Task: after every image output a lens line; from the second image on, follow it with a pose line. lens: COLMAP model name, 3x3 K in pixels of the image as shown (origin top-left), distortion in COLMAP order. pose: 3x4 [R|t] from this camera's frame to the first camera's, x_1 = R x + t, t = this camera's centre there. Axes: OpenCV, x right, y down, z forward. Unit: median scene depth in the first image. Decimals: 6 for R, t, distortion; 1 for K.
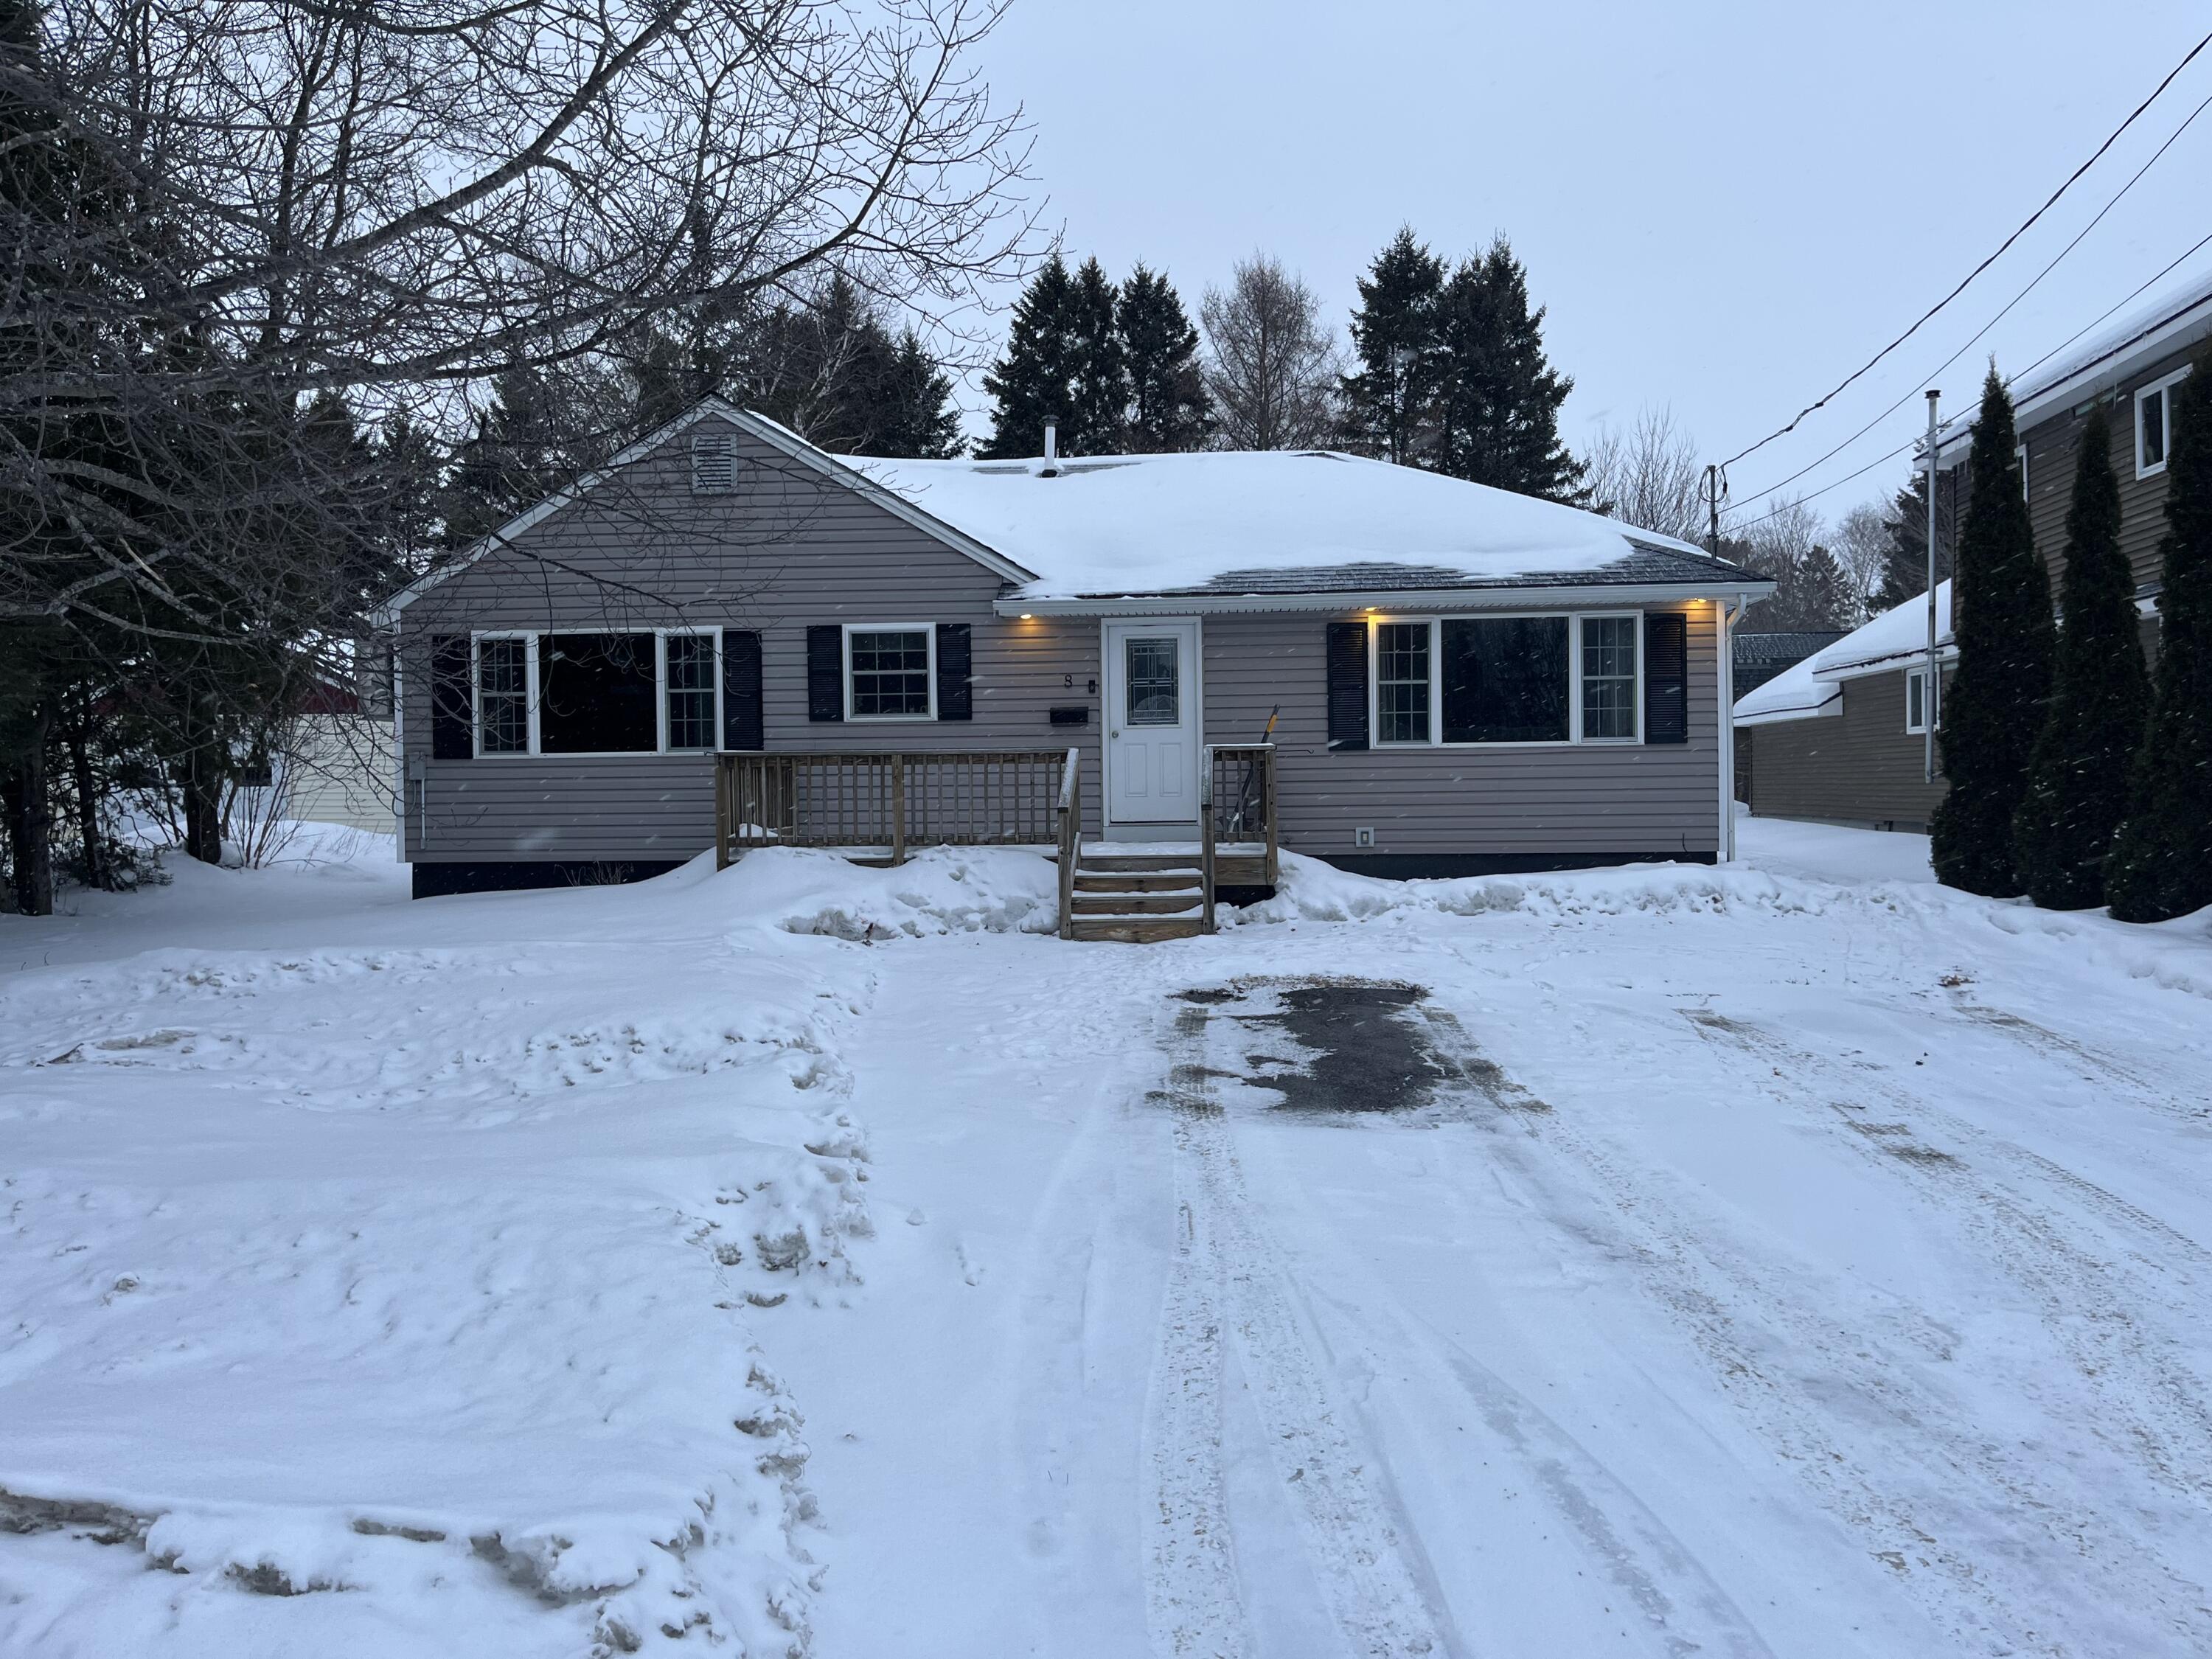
lens RADIAL K [[1666.9, 0, 1086.3], [0, 1666.9, 844.0], [0, 0, 1]] dist [0.066571, -0.097012]
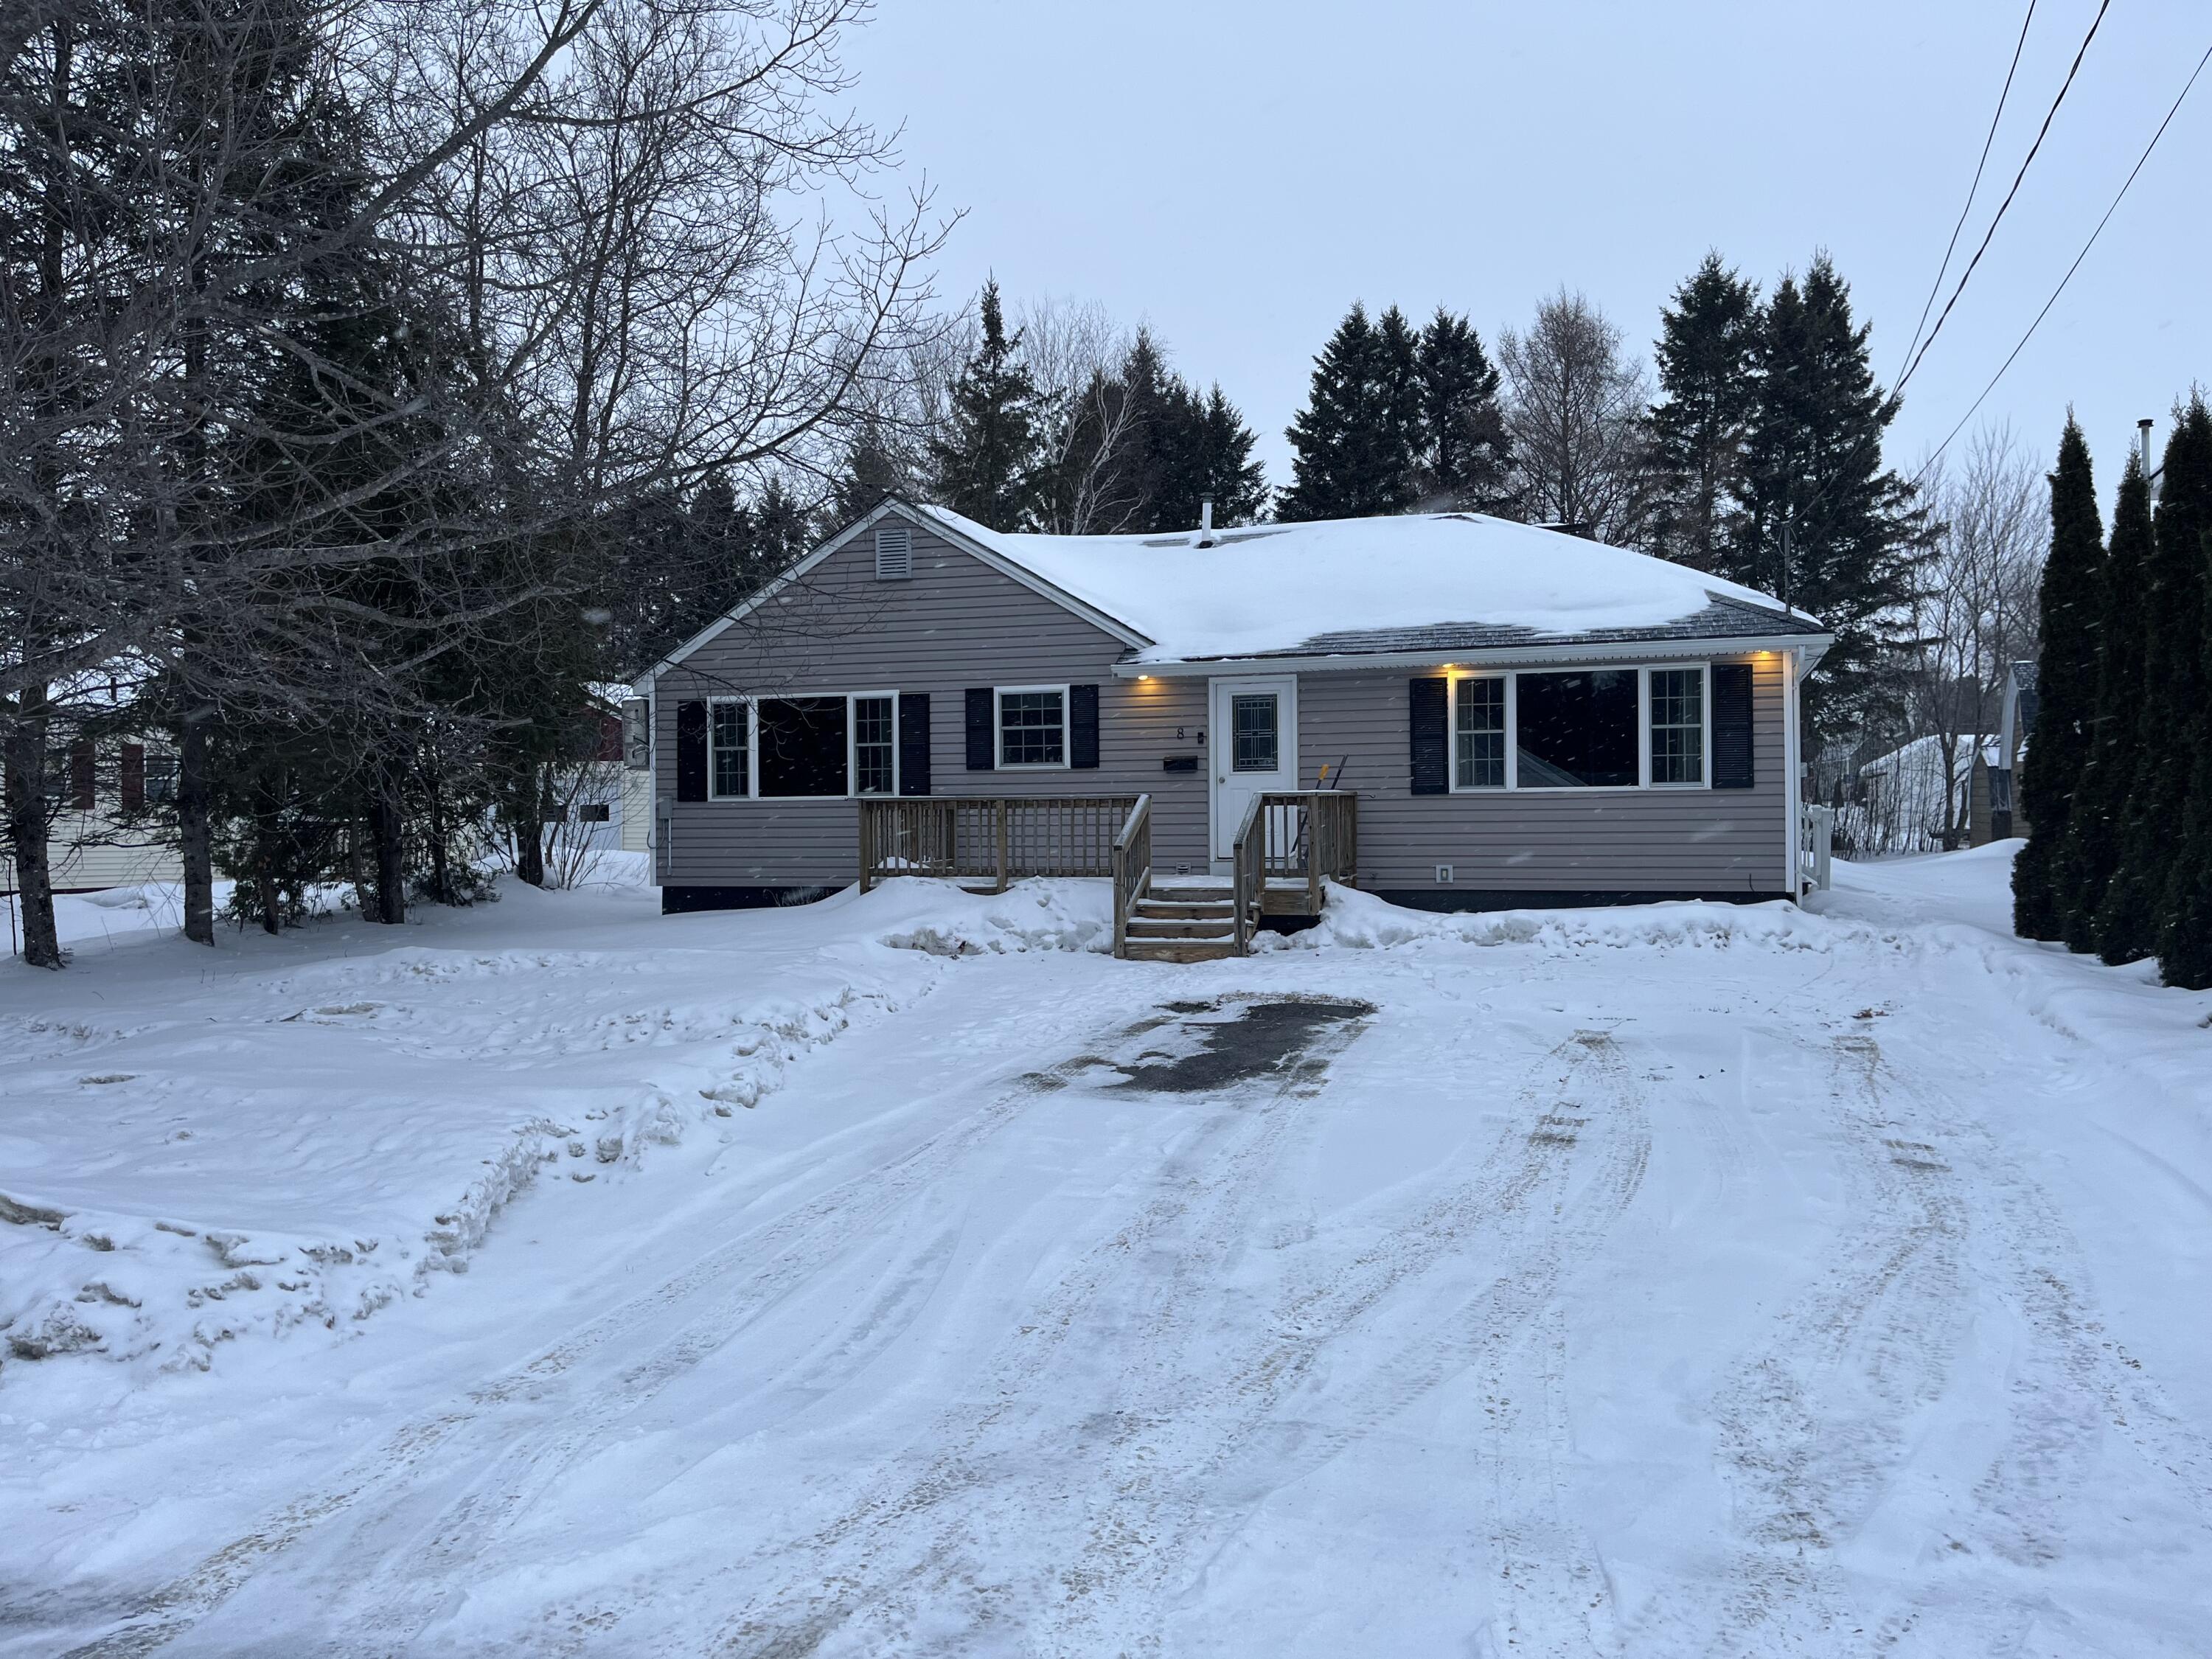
lens RADIAL K [[1699.8, 0, 1108.5], [0, 1699.8, 852.3], [0, 0, 1]] dist [0.078713, -0.107339]
pose [[0.969934, 0.008017, -0.243234, 0.224492], [-0.011183, 0.999870, -0.011636, -0.002803], [0.243109, 0.014007, 0.969898, -0.134210]]
